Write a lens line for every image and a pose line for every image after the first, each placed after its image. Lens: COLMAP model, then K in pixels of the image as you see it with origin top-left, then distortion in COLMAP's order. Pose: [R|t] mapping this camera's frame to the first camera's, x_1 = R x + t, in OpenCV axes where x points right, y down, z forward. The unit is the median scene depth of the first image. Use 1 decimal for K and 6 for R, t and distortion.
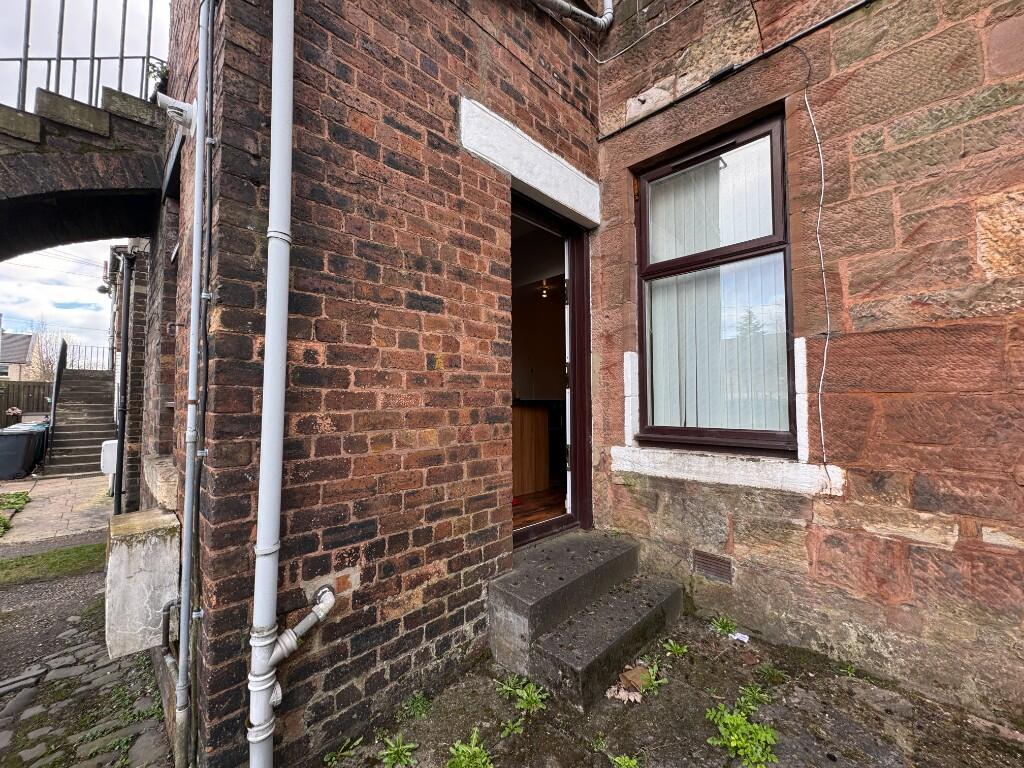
lens RADIAL K [[409.0, 0, 512.0], [0, 409.0, 384.0], [0, 0, 1]] dist [-0.001333, -0.000296]
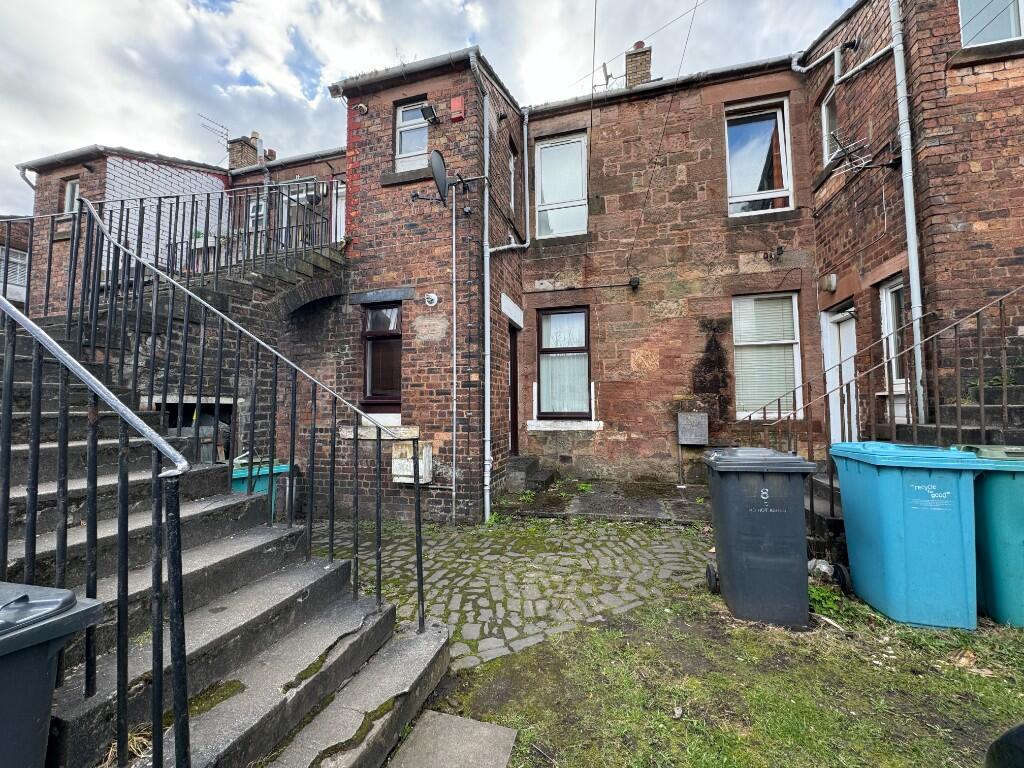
lens RADIAL K [[409.0, 0, 512.0], [0, 409.0, 384.0], [0, 0, 1]] dist [-0.001333, -0.000296]
pose [[0.871760, 0.029852, 0.489023, -1.258426], [-0.019870, 0.999475, -0.025591, -0.002784], [-0.489530, 0.012592, 0.871895, -1.320574]]
